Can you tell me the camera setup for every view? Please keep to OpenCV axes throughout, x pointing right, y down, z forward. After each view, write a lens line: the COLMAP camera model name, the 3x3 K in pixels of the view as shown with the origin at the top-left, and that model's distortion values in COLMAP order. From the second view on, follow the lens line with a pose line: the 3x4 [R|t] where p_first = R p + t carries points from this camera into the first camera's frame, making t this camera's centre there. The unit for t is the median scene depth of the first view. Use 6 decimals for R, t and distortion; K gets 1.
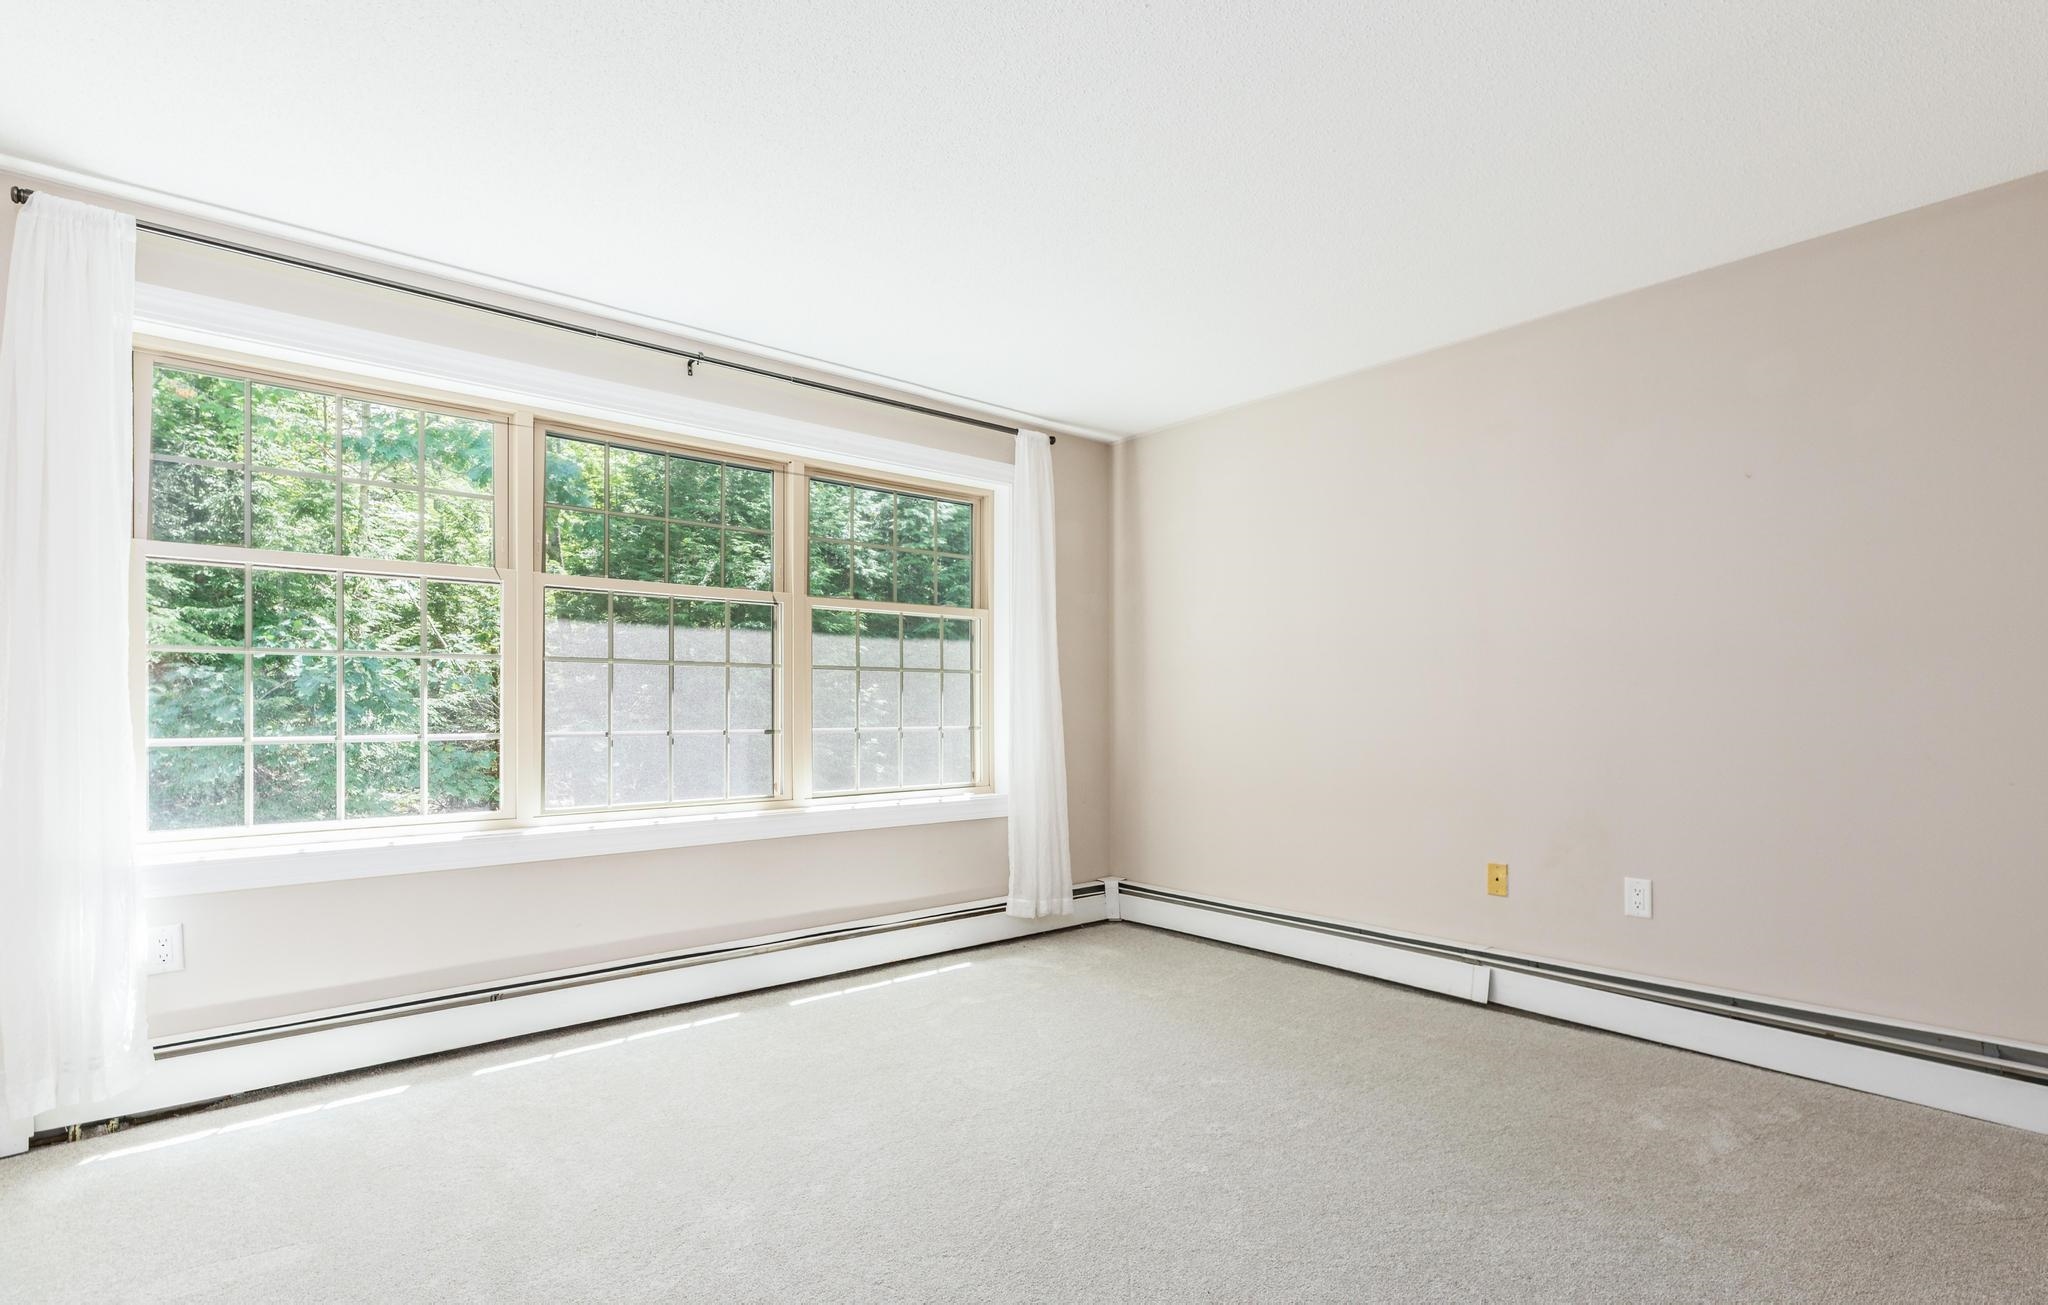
lens RADIAL K [[947.5, 0, 1014.9], [0, 947.5, 709.4], [0, 0, 1]] dist [0.000536, 0.000116]
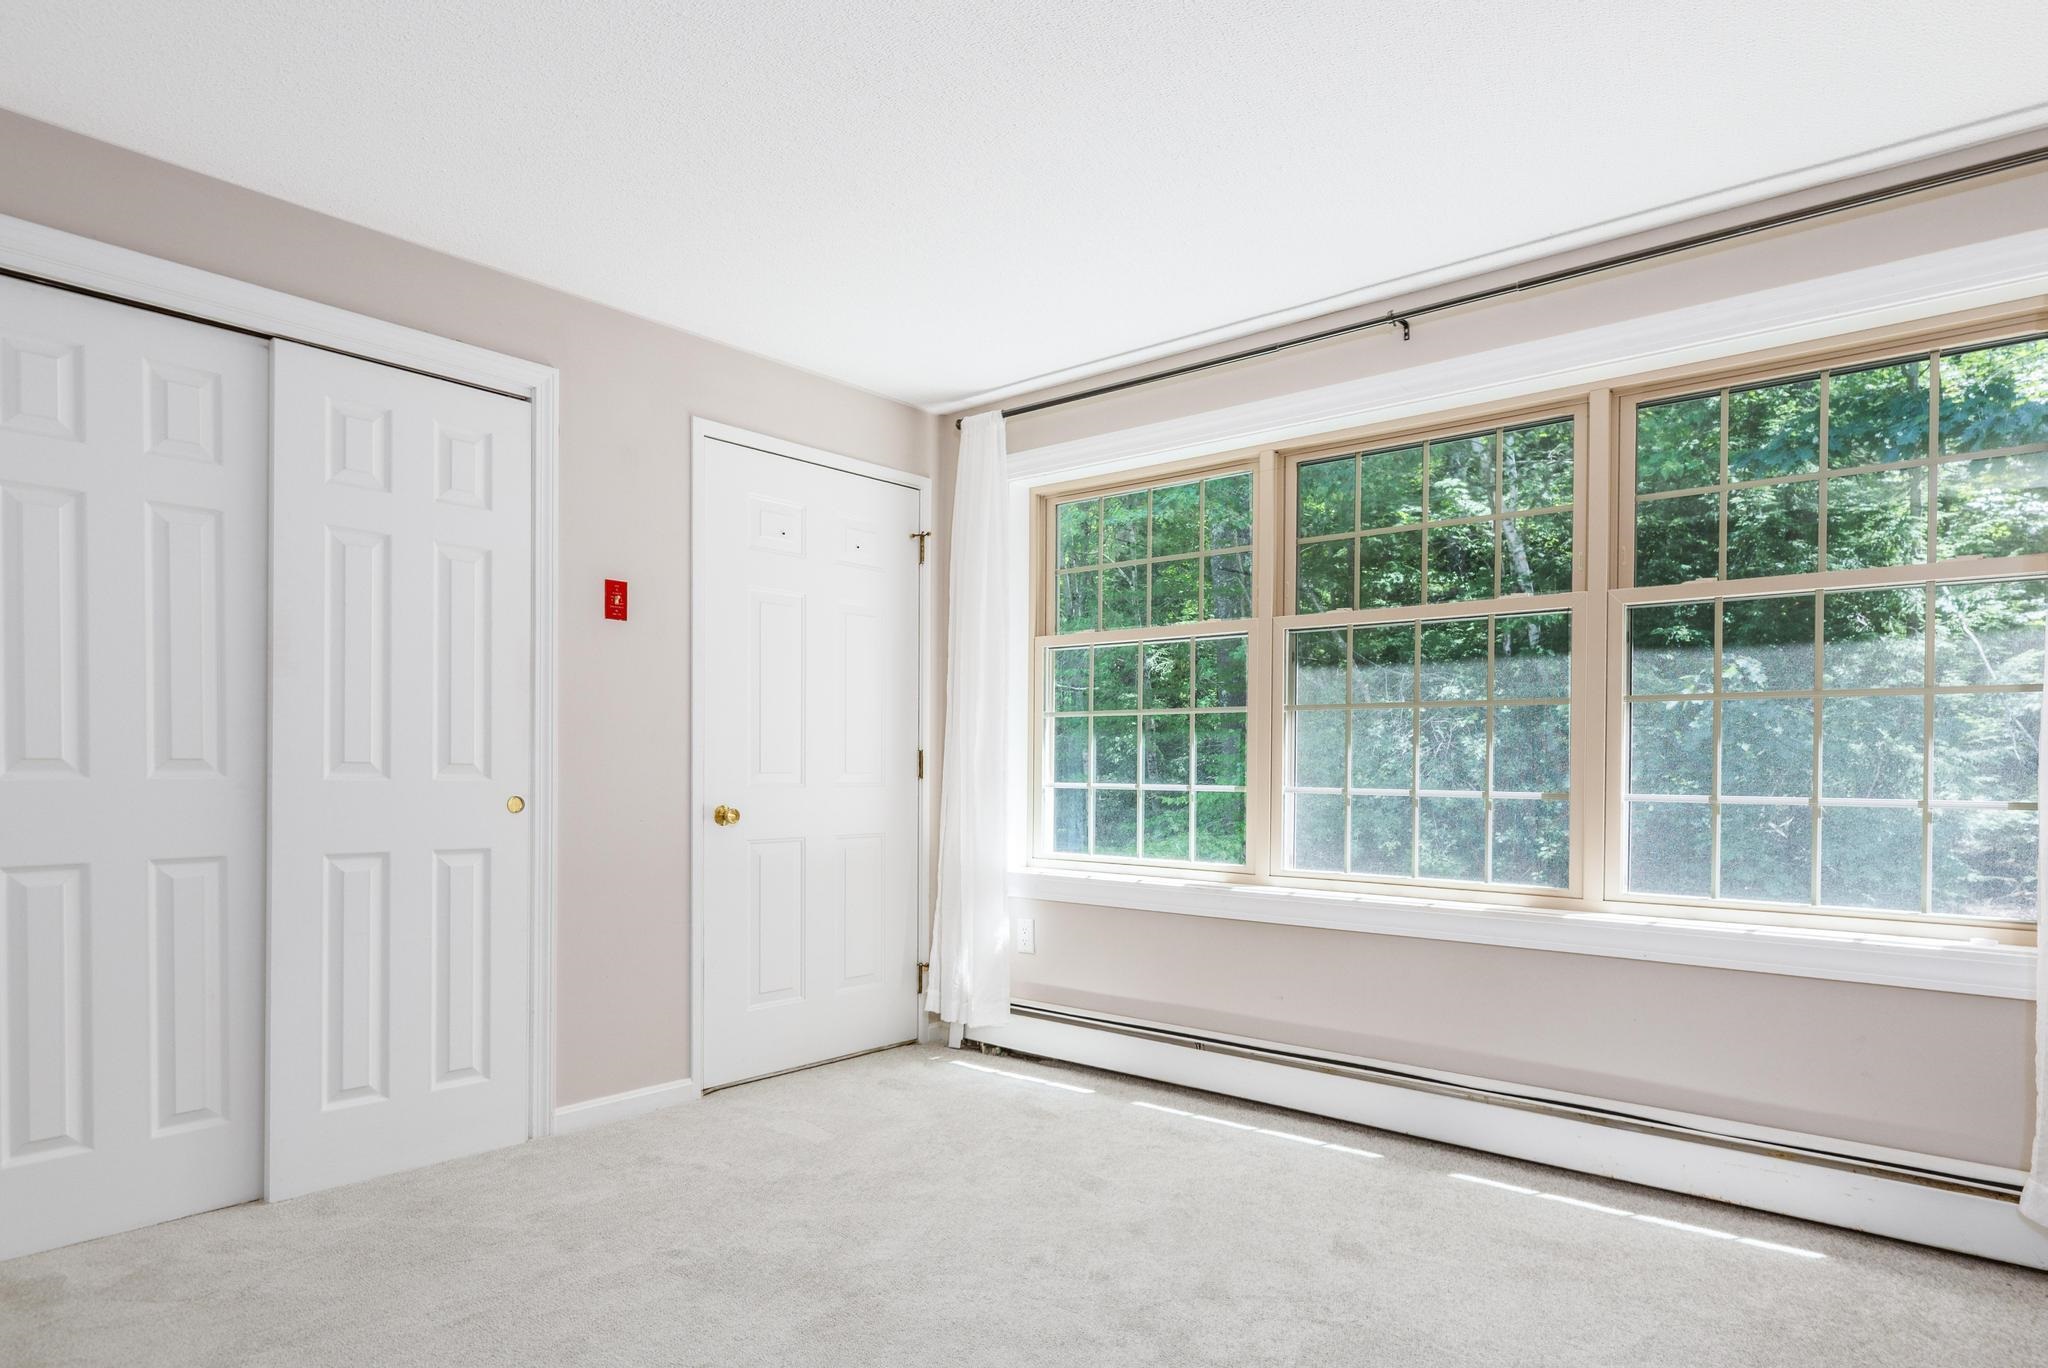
lens RADIAL K [[1215.9, 0, 1018.9], [0, 1215.9, 761.9], [0, 0, 1]] dist [-0.000669, -0.001681]
pose [[0.160215, 0.001751, -0.987081, 0.761366], [-0.007149, 0.999974, 0.000613, 0.001746], [0.987056, 0.006958, 0.160224, 0.652389]]
